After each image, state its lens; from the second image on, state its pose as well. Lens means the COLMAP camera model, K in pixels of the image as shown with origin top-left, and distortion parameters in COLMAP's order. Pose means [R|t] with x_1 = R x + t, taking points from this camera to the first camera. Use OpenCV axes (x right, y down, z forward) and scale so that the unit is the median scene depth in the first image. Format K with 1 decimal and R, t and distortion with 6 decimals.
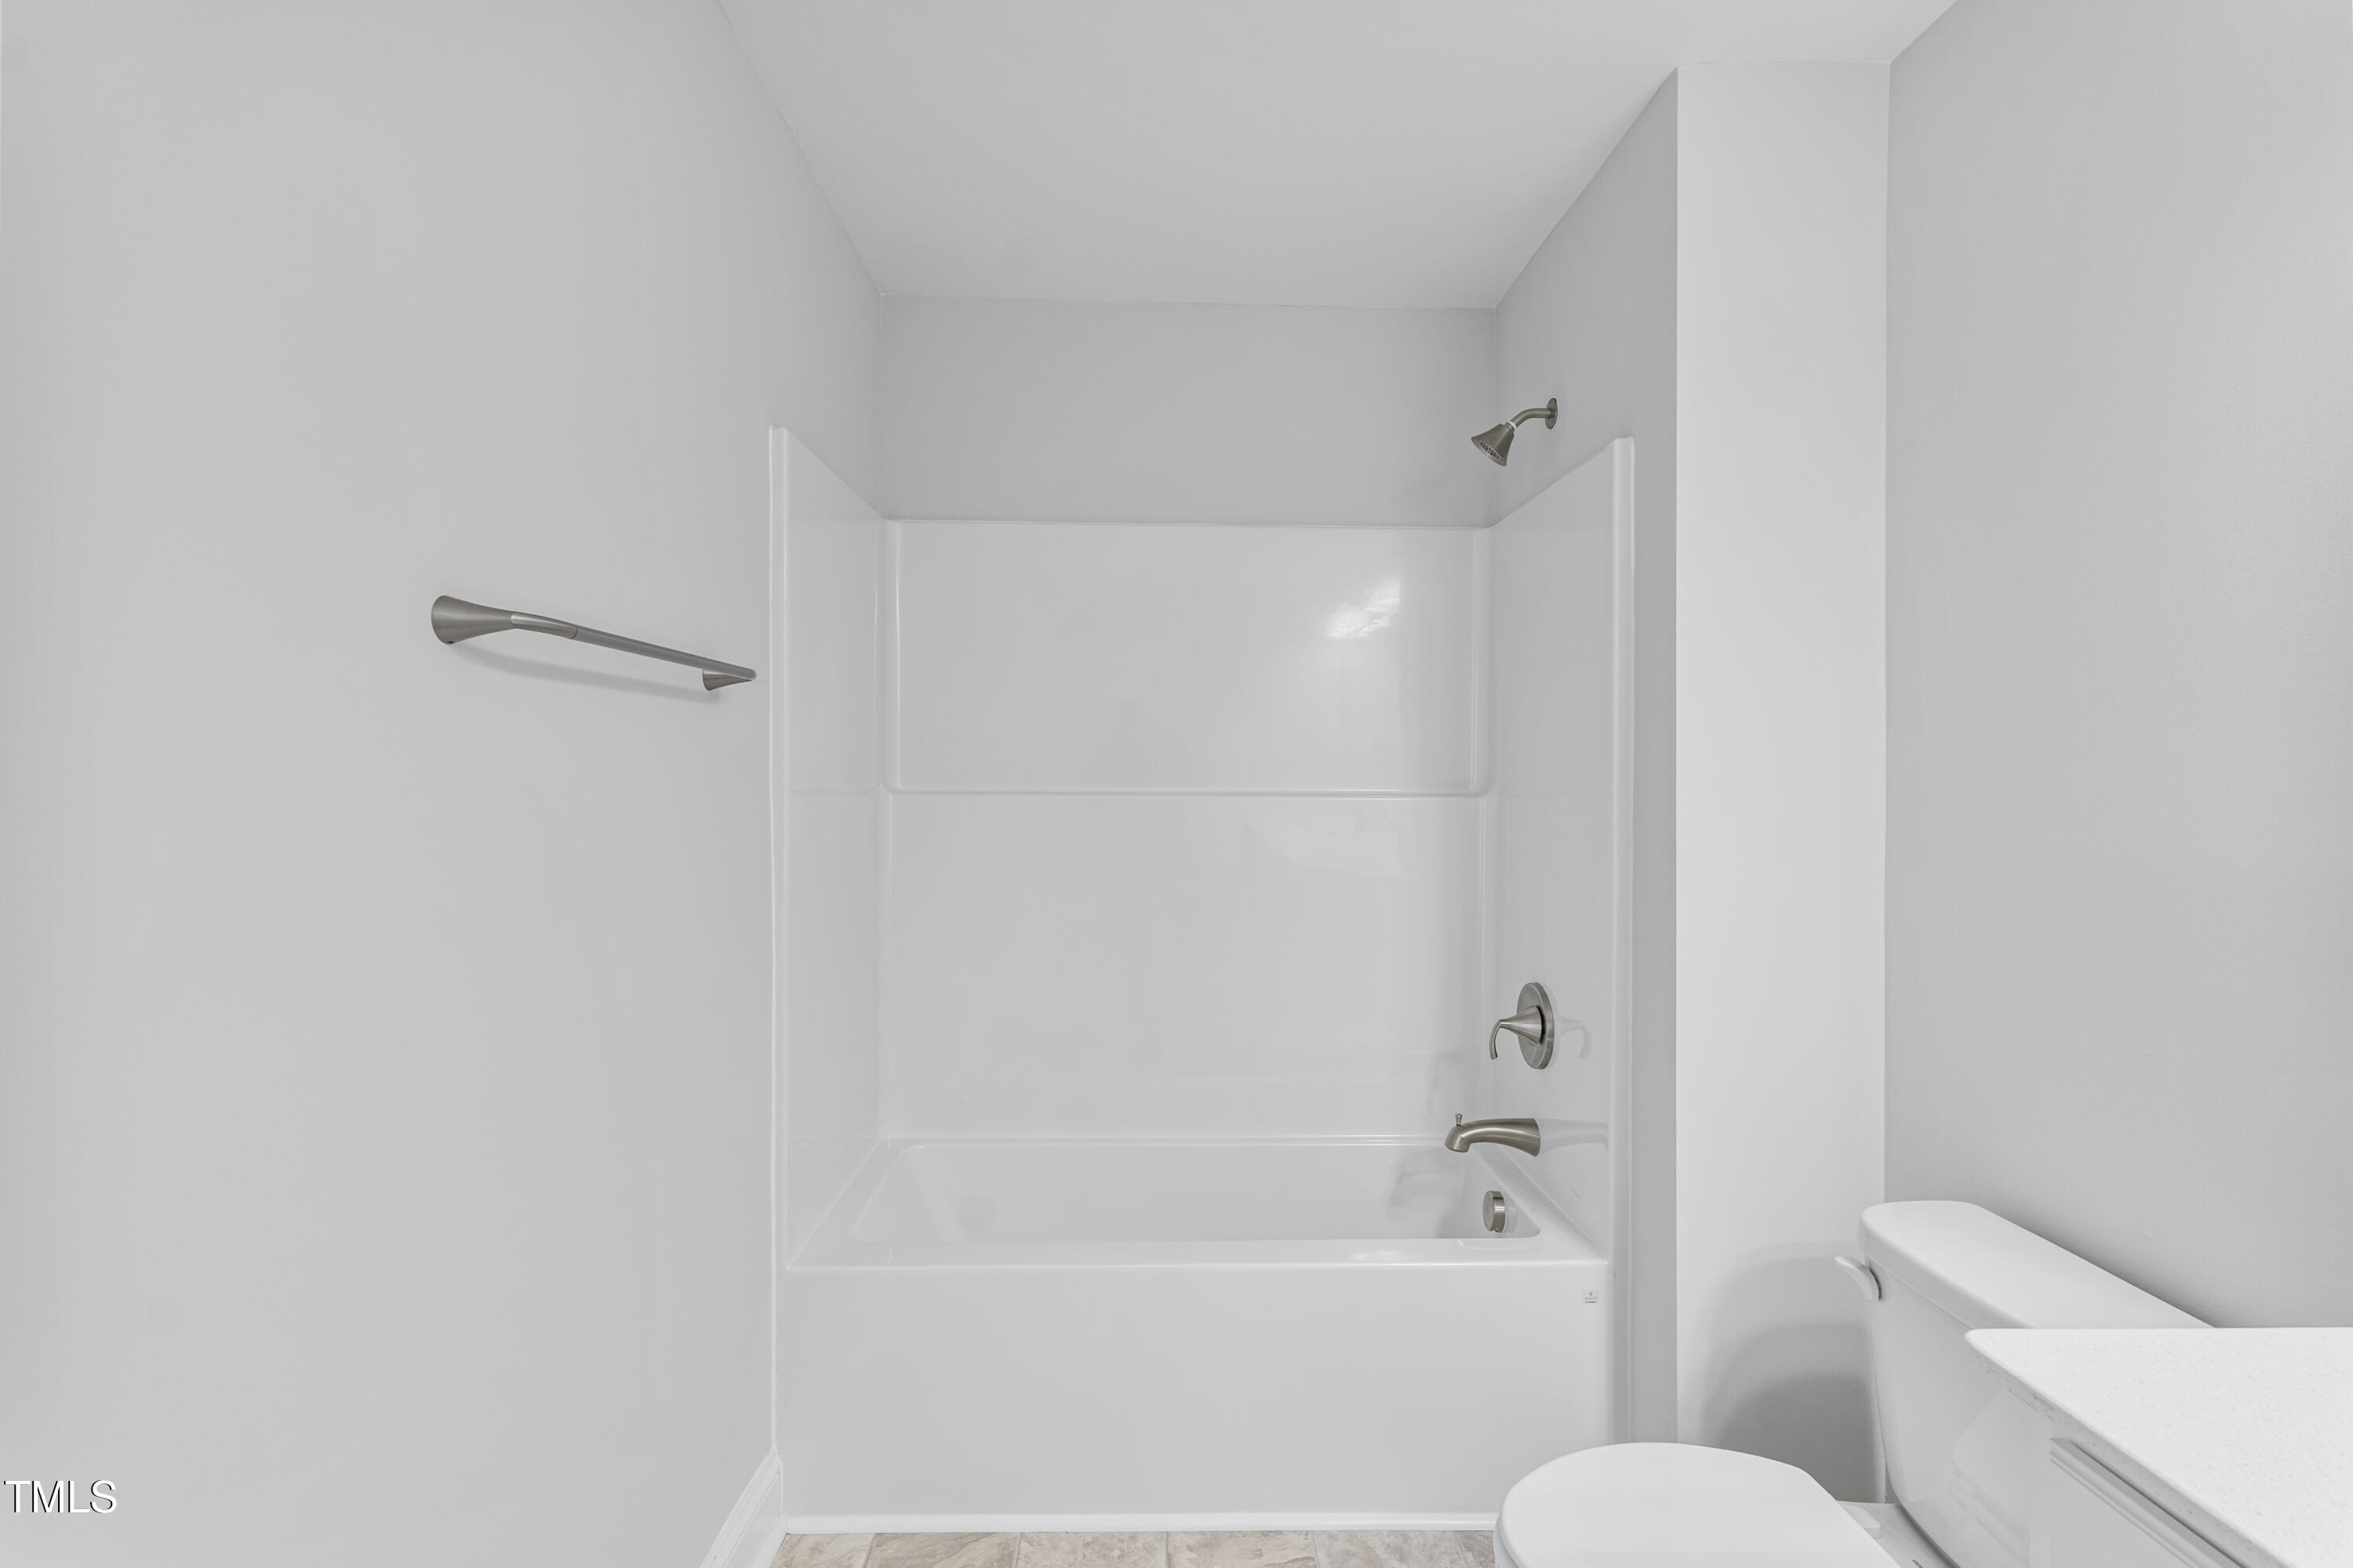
lens RADIAL K [[1088.2, 0, 1176.5], [0, 1088.2, 784.0], [0, 0, 1]] dist [0.001929, -0.000318]
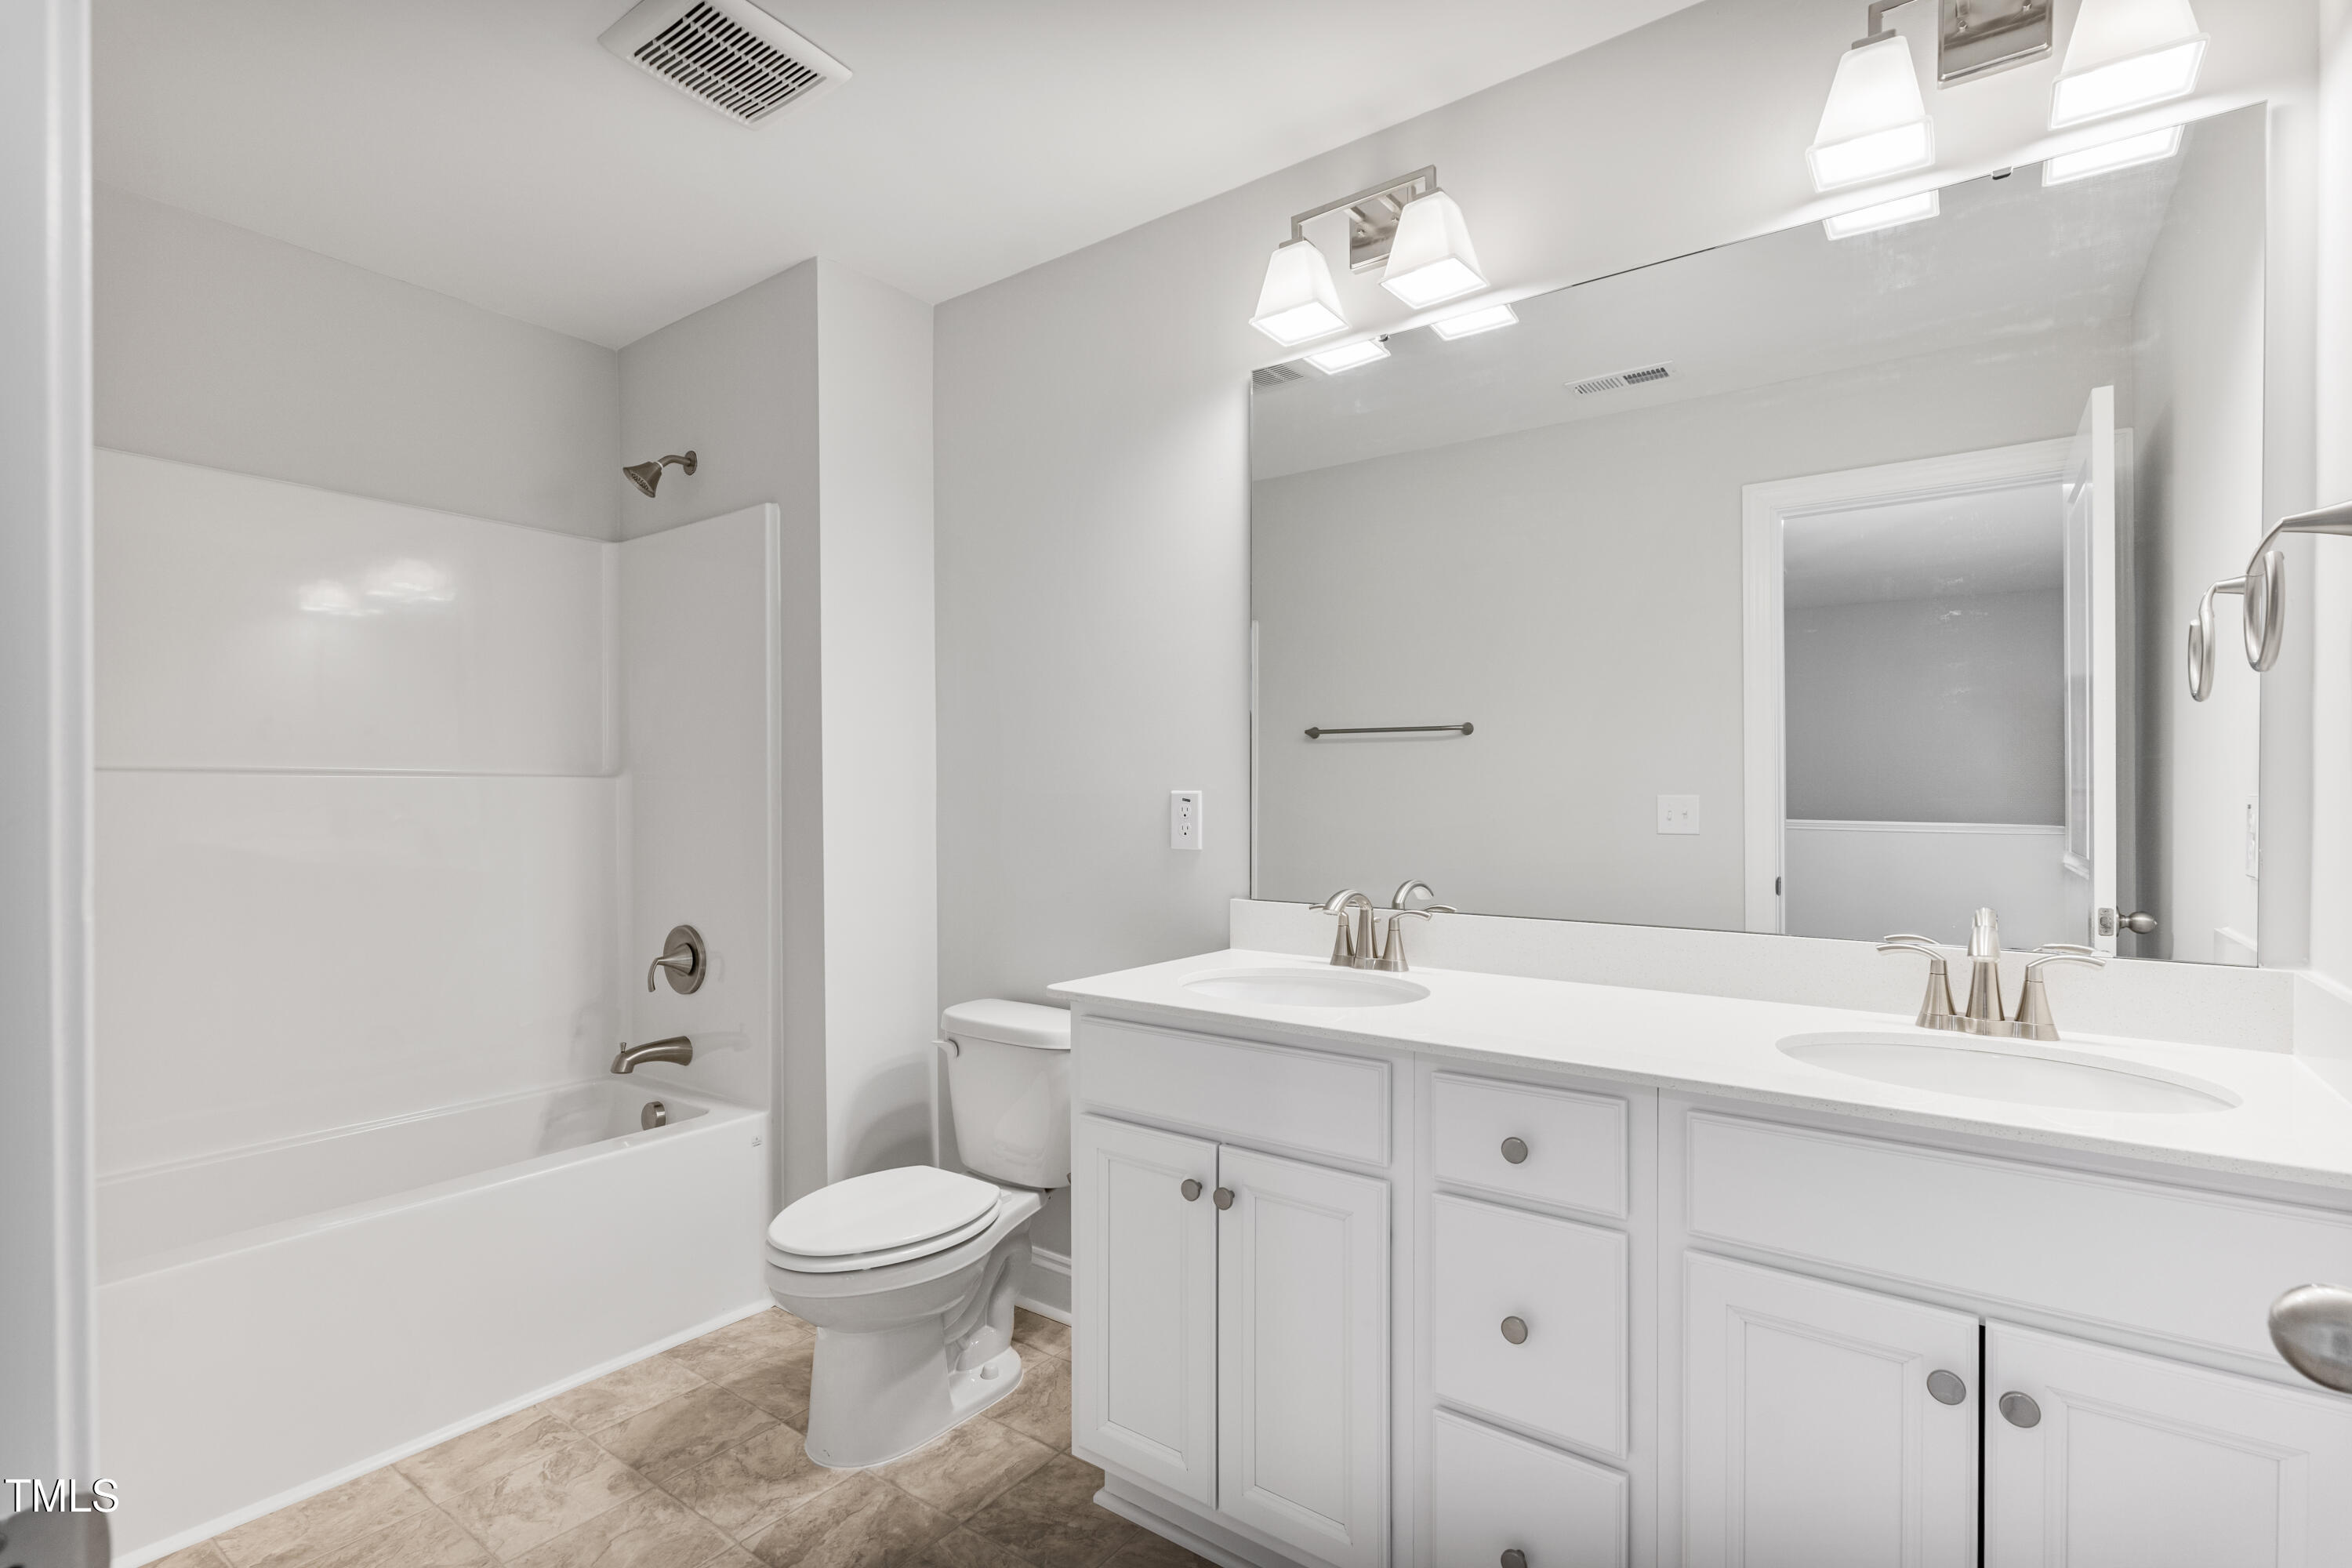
lens RADIAL K [[1087.7, 0, 1176.0], [0, 1087.7, 784.0], [0, 0, 1]] dist [0.001929, -0.000318]
pose [[0.624982, -0.002668, 0.780634, -0.280913], [0.013086, 0.999889, -0.007060, 0.040620], [-0.780529, 0.014628, 0.624948, -0.200185]]
